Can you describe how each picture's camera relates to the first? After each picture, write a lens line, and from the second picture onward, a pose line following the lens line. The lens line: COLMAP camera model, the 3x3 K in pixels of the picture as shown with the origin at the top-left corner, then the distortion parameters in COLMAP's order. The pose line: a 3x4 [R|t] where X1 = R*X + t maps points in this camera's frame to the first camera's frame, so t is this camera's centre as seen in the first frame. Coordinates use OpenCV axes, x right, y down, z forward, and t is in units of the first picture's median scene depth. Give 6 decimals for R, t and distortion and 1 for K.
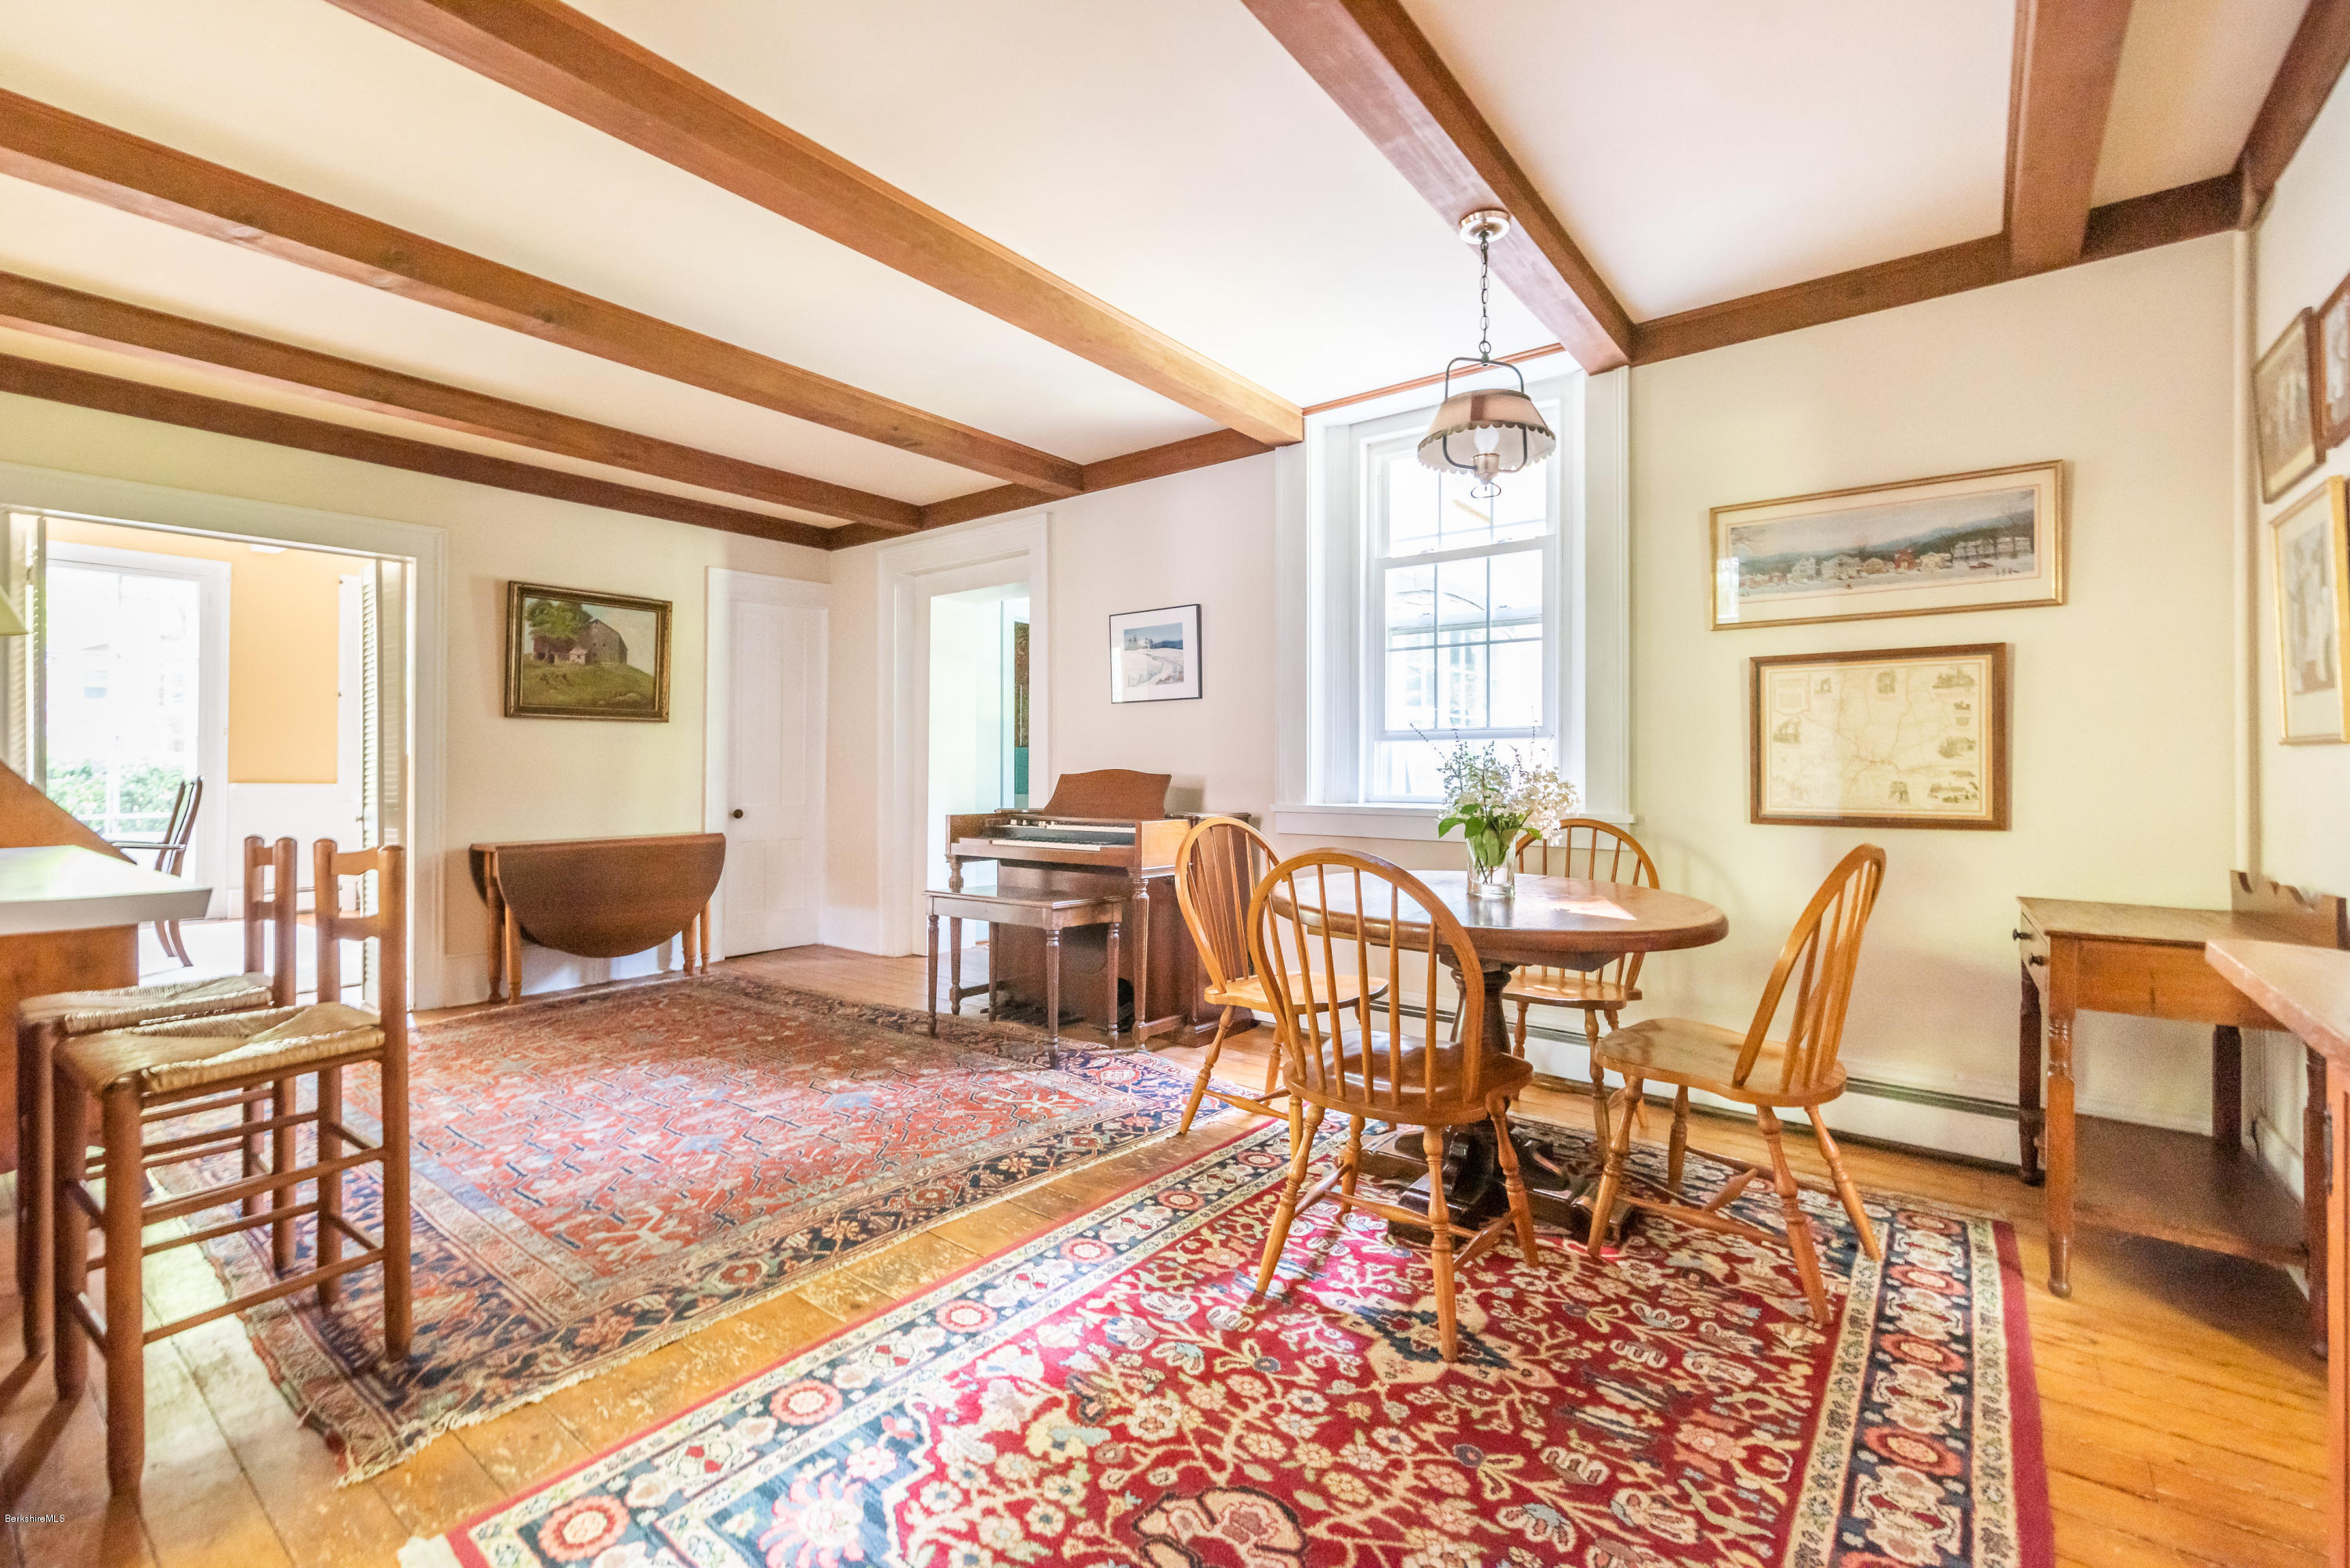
lens RADIAL K [[1009.9, 0, 1182.6], [0, 1009.9, 772.1], [0, 0, 1]] dist [0.000175, 0.000103]
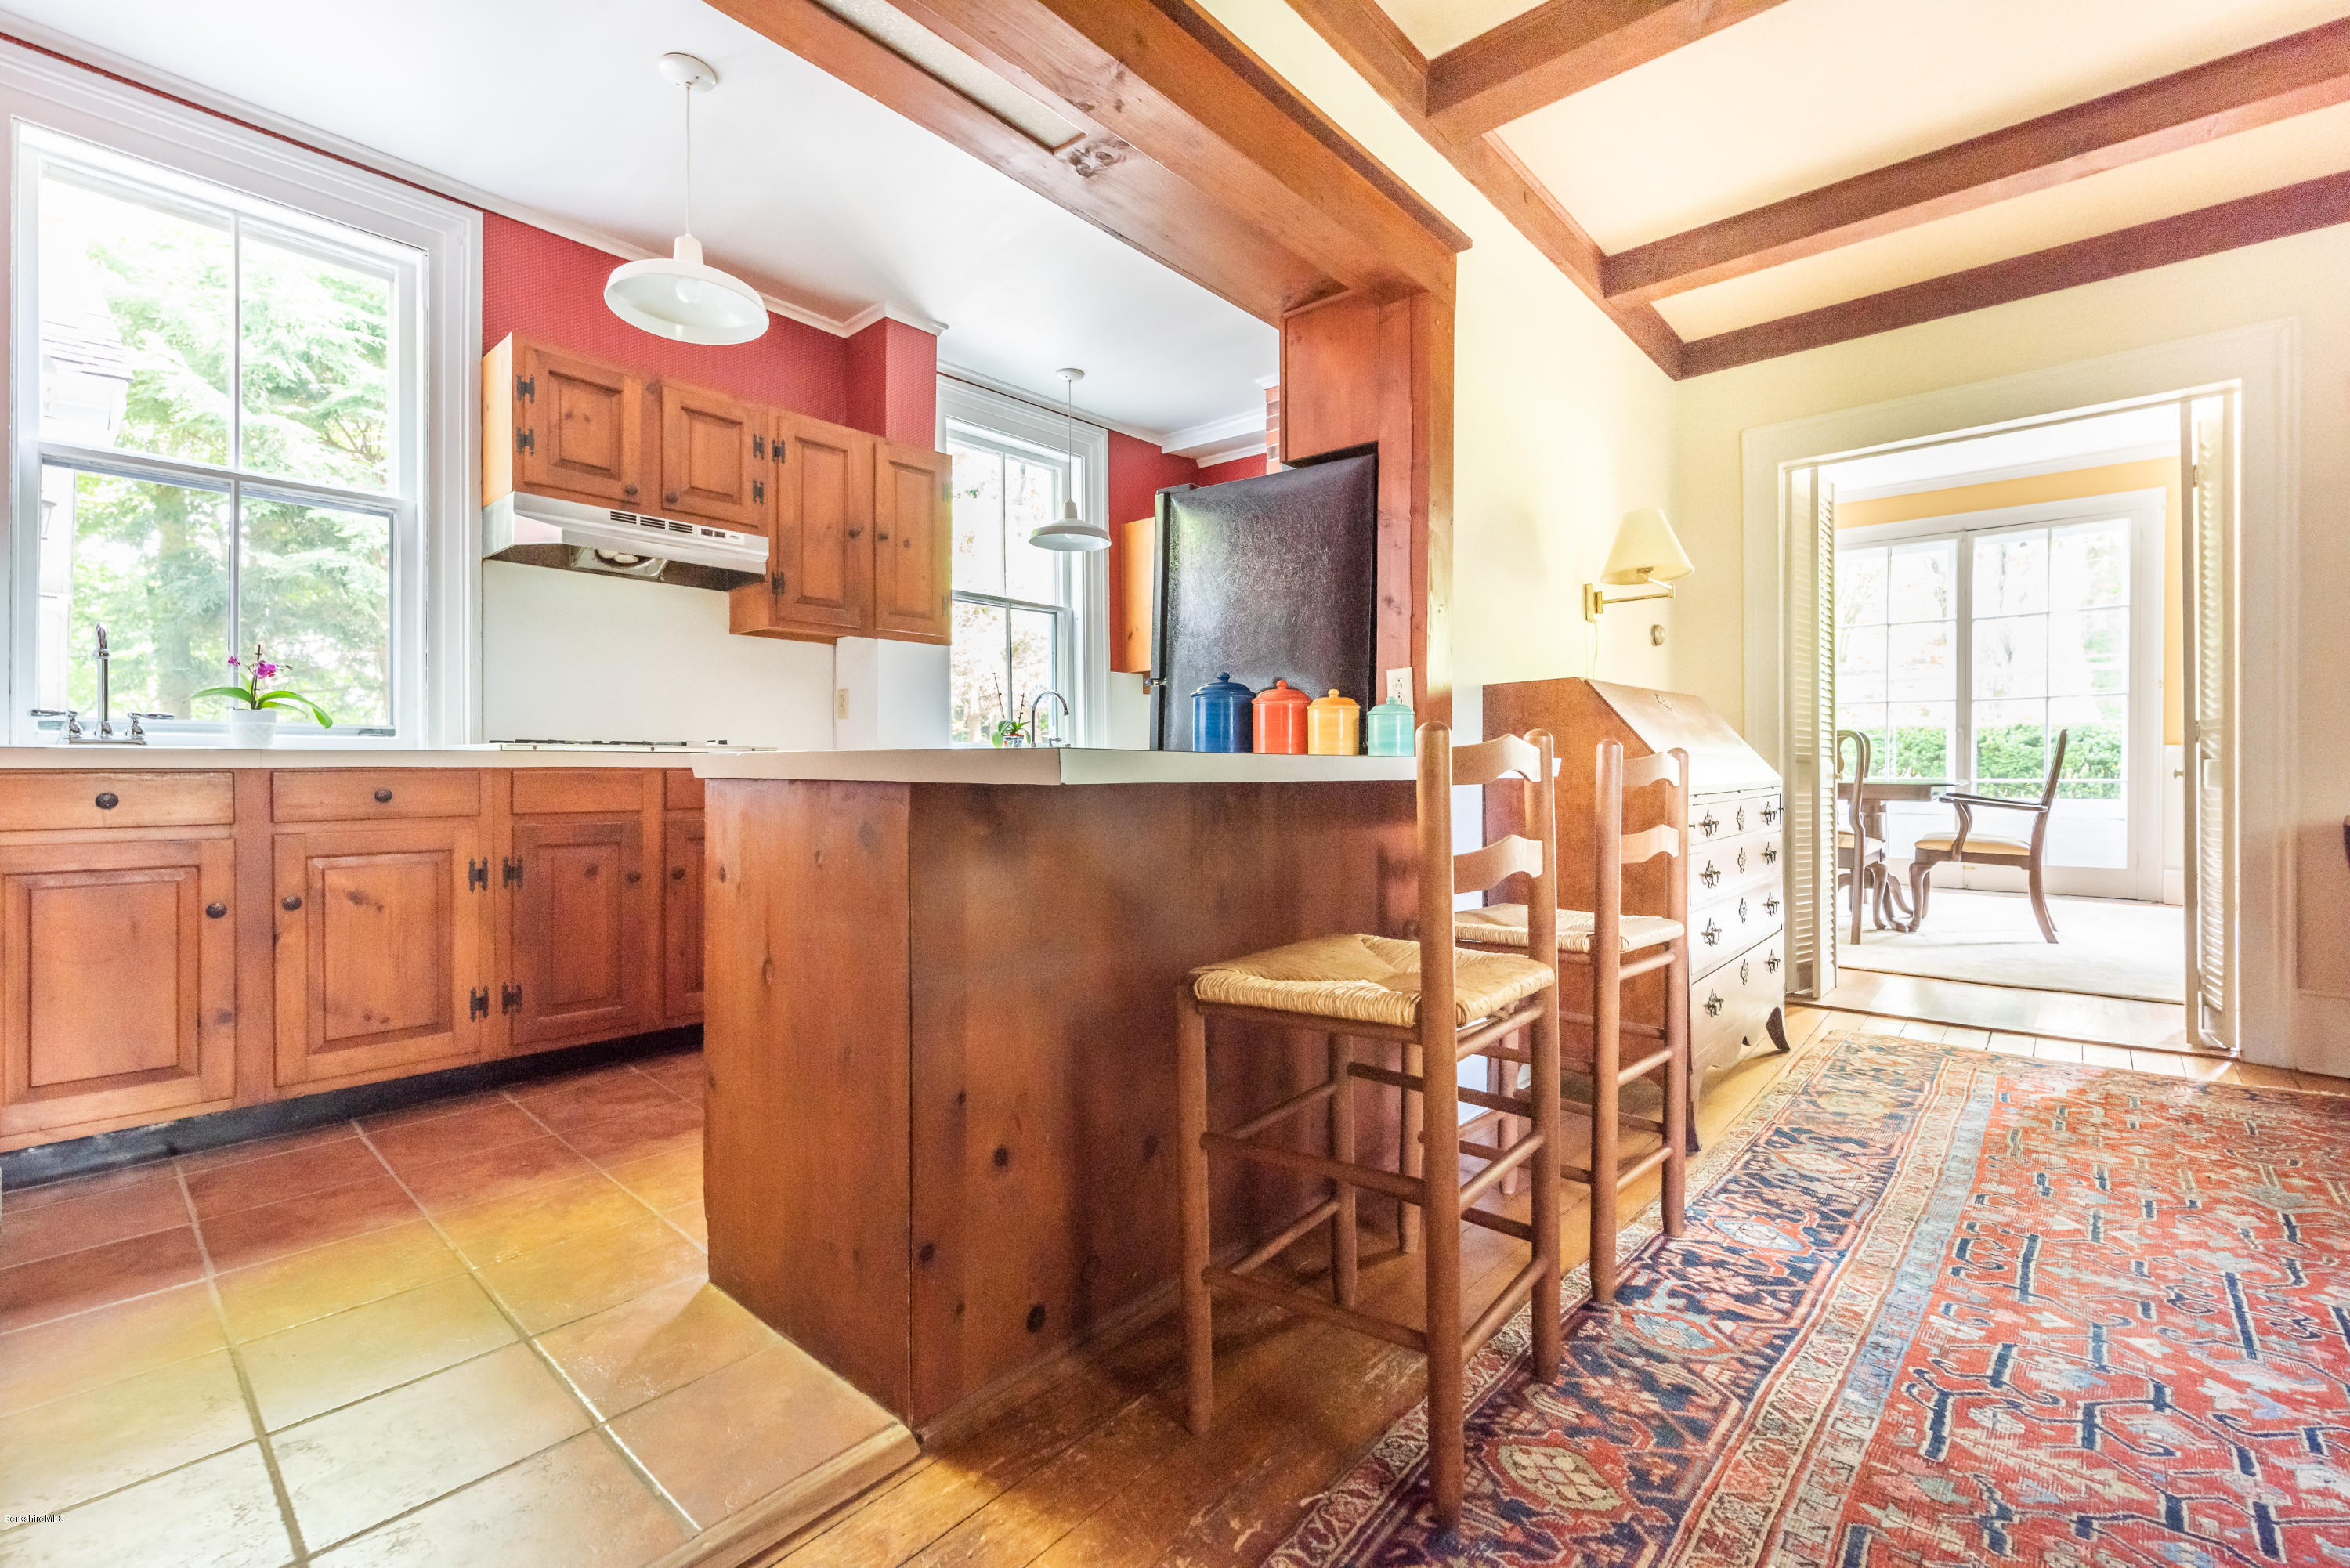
lens RADIAL K [[1009.9, 0, 1182.6], [0, 1009.9, 772.1], [0, 0, 1]] dist [0.000175, 0.000103]
pose [[-0.062941, 0.005149, -0.998004, -0.080790], [0.000535, 0.999987, 0.005125, 0.064268], [0.998017, -0.000212, -0.062943, 0.531262]]
